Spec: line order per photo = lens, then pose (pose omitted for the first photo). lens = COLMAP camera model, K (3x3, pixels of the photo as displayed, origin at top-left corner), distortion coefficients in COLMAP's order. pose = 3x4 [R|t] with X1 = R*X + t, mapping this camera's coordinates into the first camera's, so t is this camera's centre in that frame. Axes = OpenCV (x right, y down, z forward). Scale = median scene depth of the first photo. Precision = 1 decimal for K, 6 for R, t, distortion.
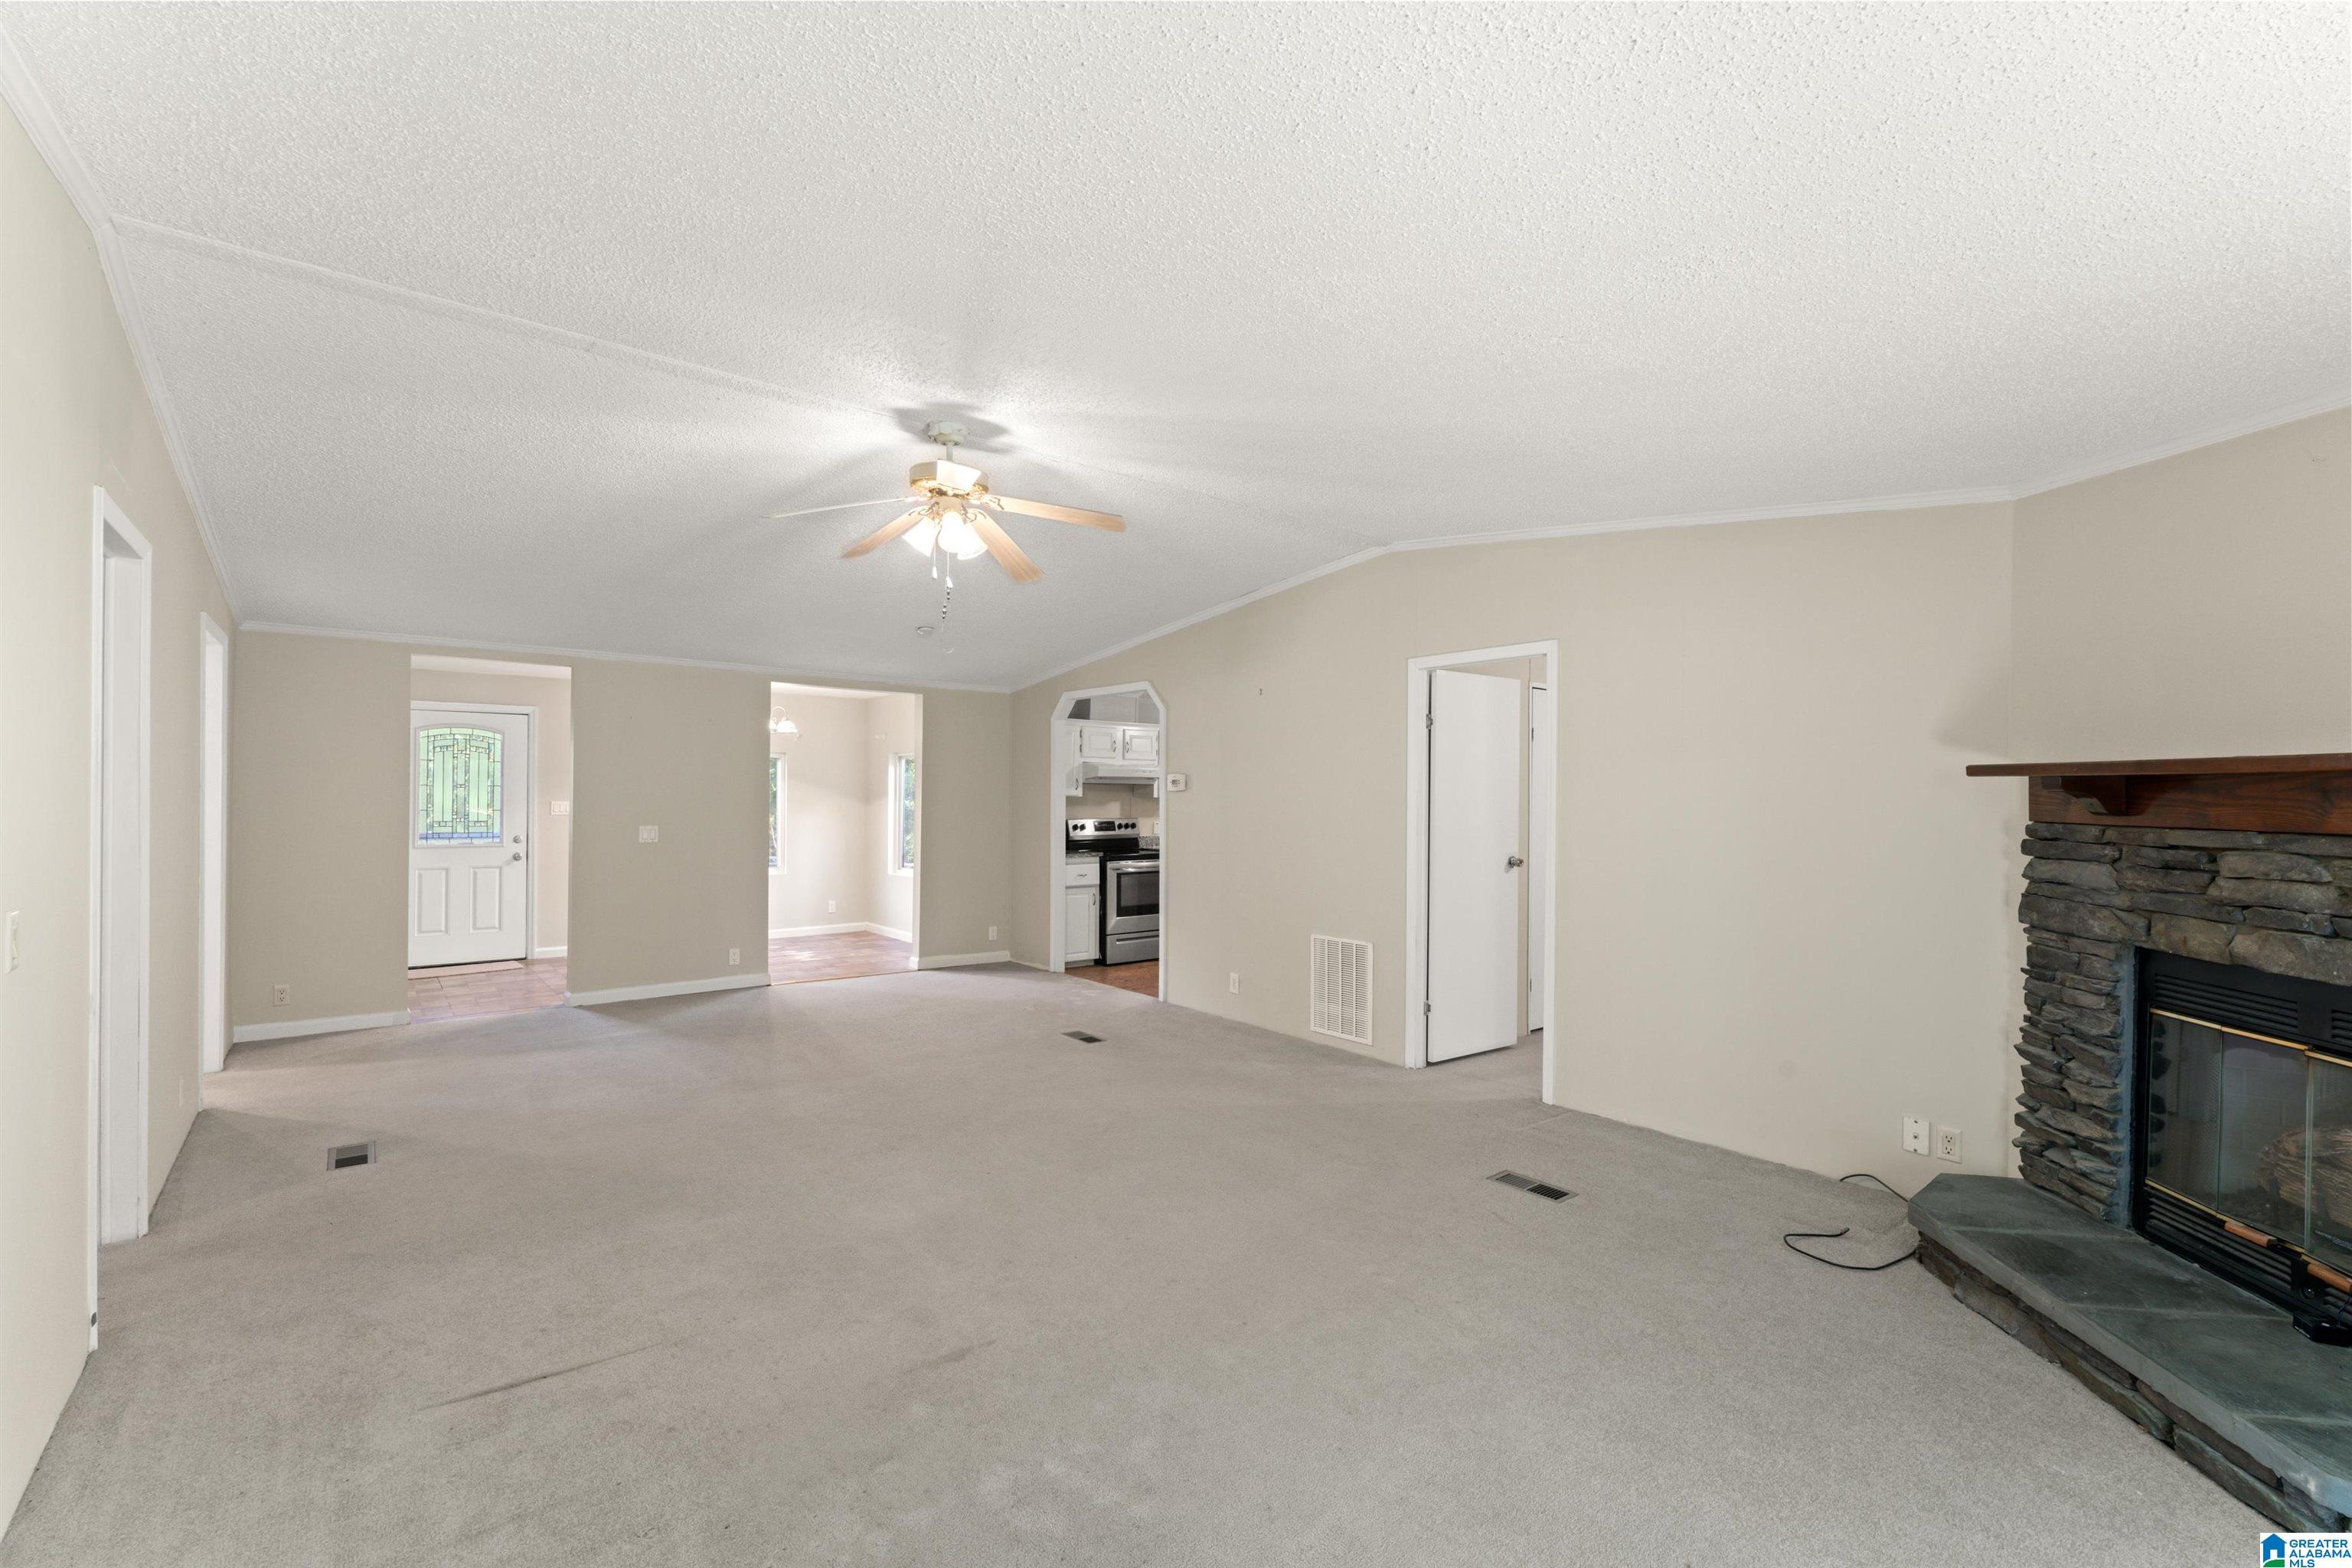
lens RADIAL K [[1035.3, 0, 1165.1], [0, 1035.3, 789.8], [0, 0, 1]] dist [0.000872, 0.000053]
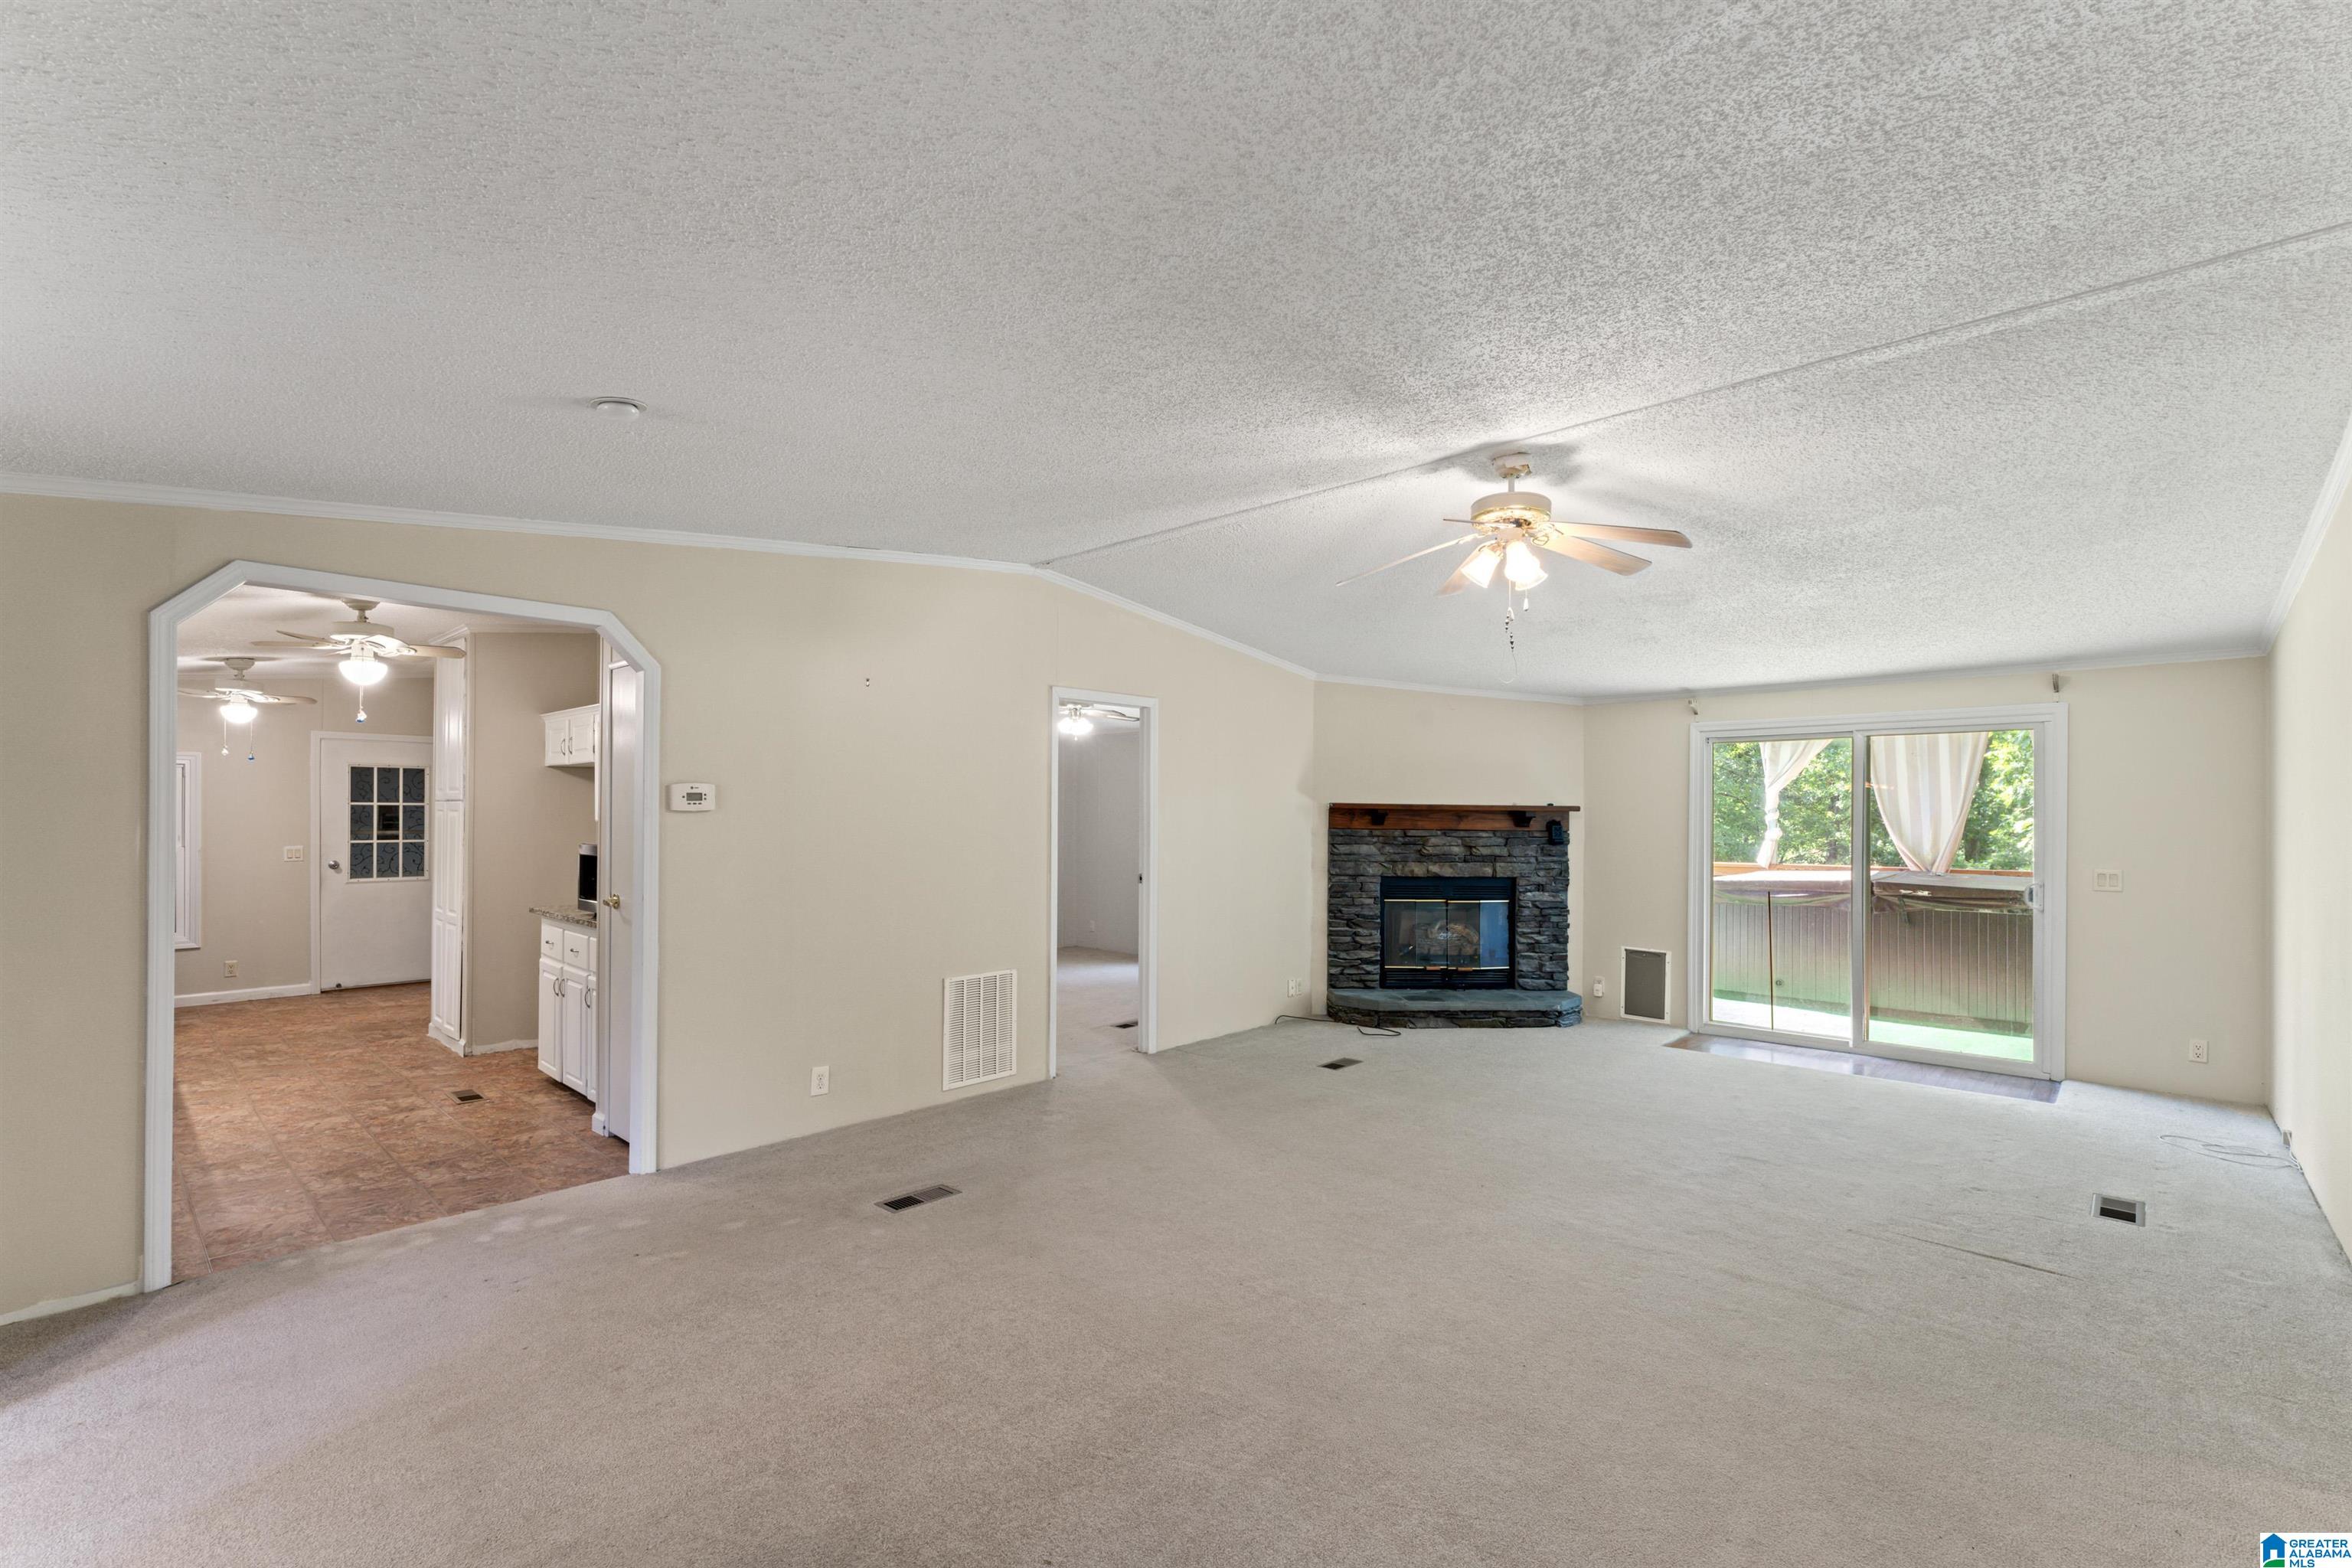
lens RADIAL K [[1035.3, 0, 1165.3], [0, 1035.3, 805.7], [0, 0, 1]] dist [0.000872, 0.000053]
pose [[-0.163403, 0.001197, 0.986559, -1.423079], [-0.011964, 0.999923, -0.003195, -0.007682], [-0.986487, -0.012325, -0.163377, 1.853251]]
